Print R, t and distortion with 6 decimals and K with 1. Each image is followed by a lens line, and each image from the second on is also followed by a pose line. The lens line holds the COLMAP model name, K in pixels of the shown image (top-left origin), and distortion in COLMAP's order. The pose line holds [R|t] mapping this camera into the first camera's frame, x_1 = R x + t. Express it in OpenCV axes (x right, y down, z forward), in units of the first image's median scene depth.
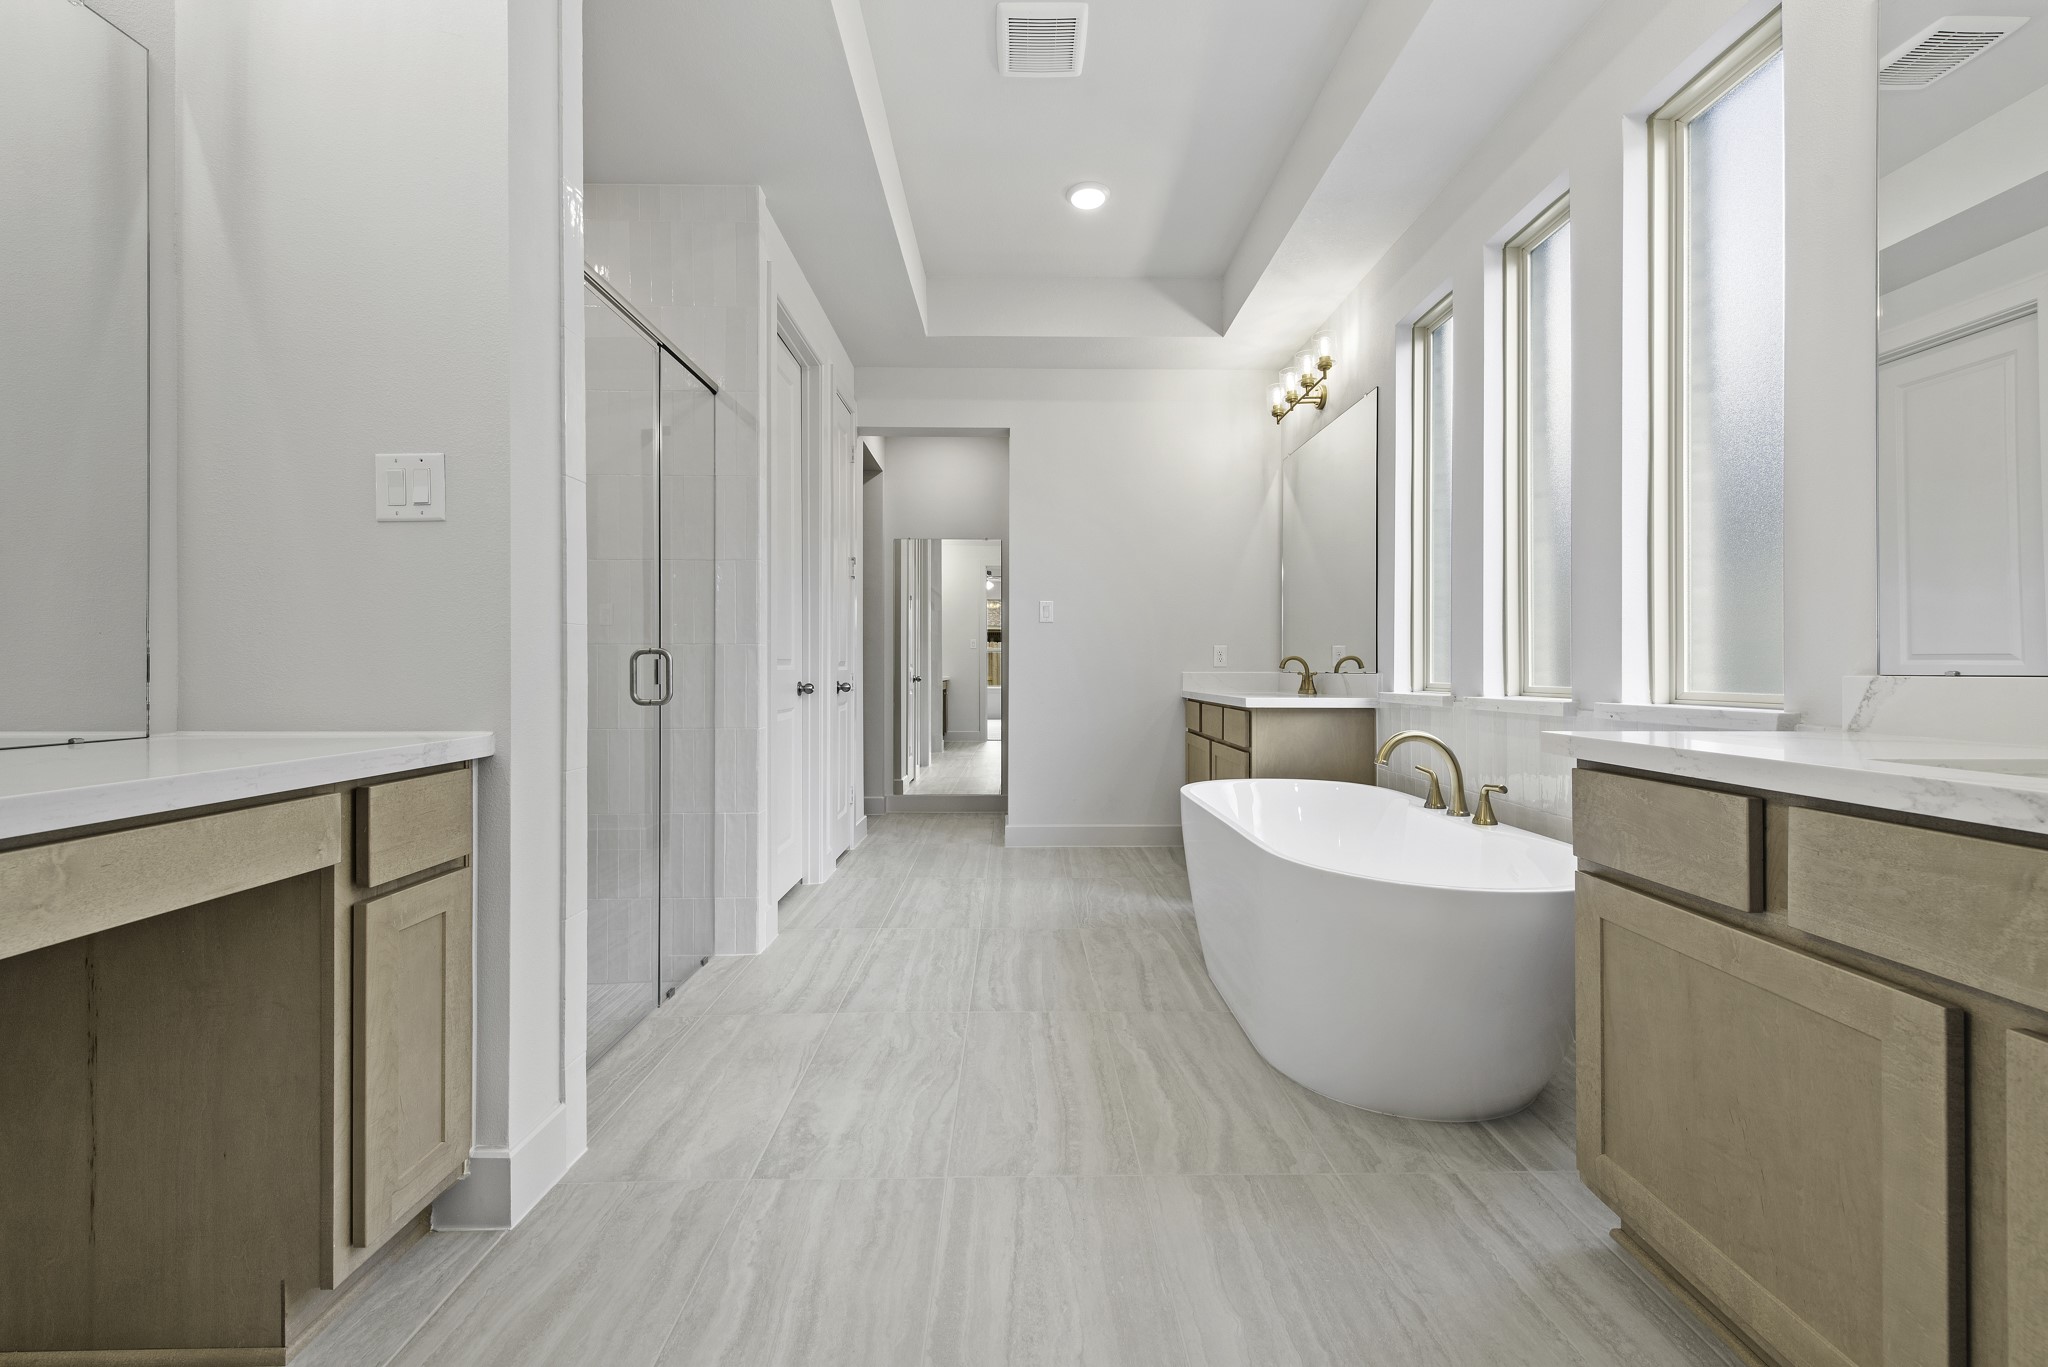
lens RADIAL K [[806.0, 0, 1022.3], [0, 806.0, 674.2], [0, 0, 1]] dist [0.014440, -0.004294]
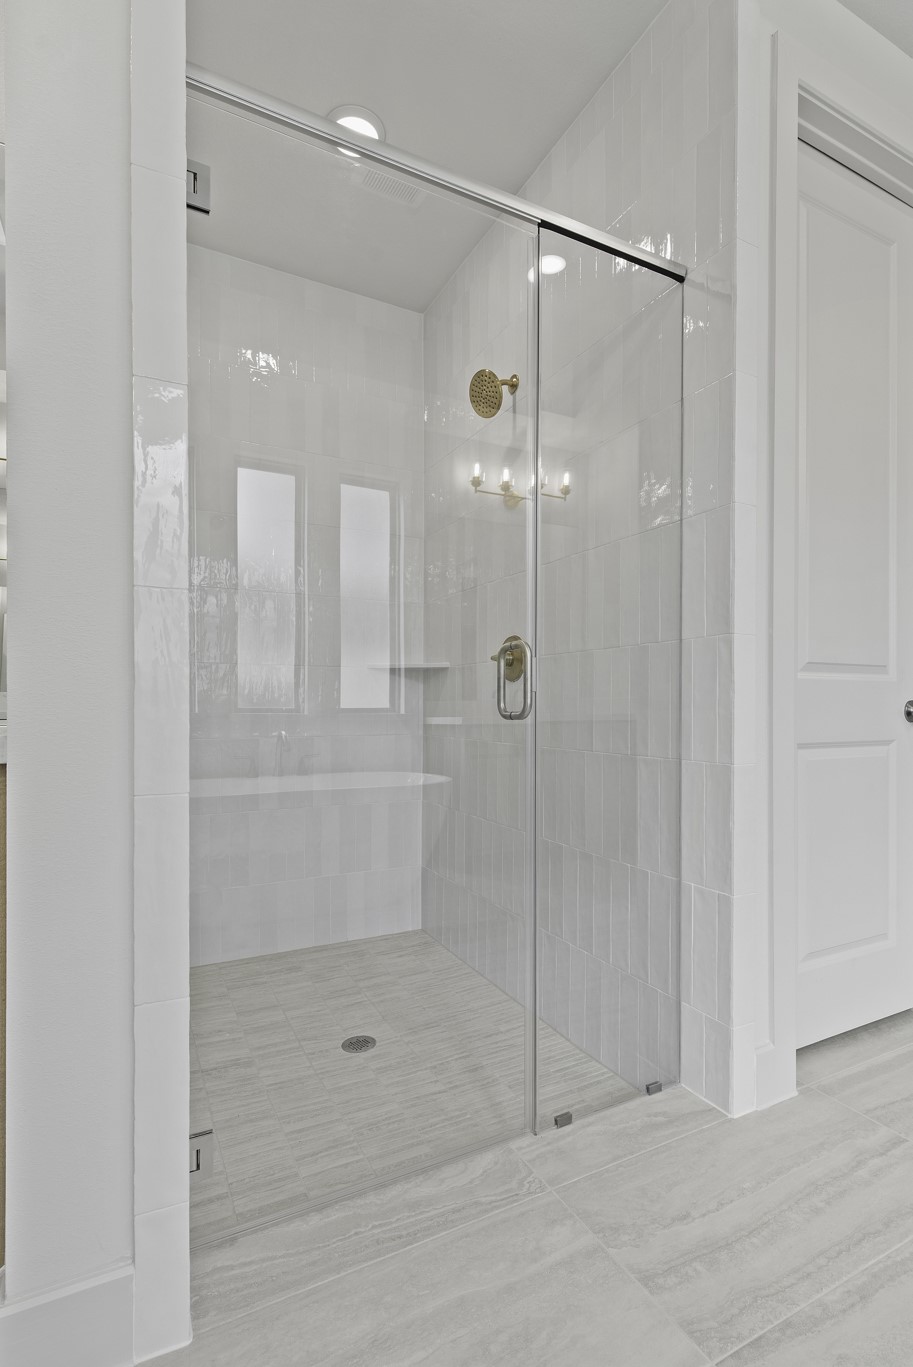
lens RADIAL K [[656.4, 0, 459.7], [0, 656.4, 715.2], [0, 0, 1]] dist [0.020990, -0.009228]
pose [[0.448636, 0.005415, -0.893698, 0.050831], [-0.002133, 0.999985, 0.004988, 0.027882], [0.893712, -0.000332, 0.448641, 0.640630]]
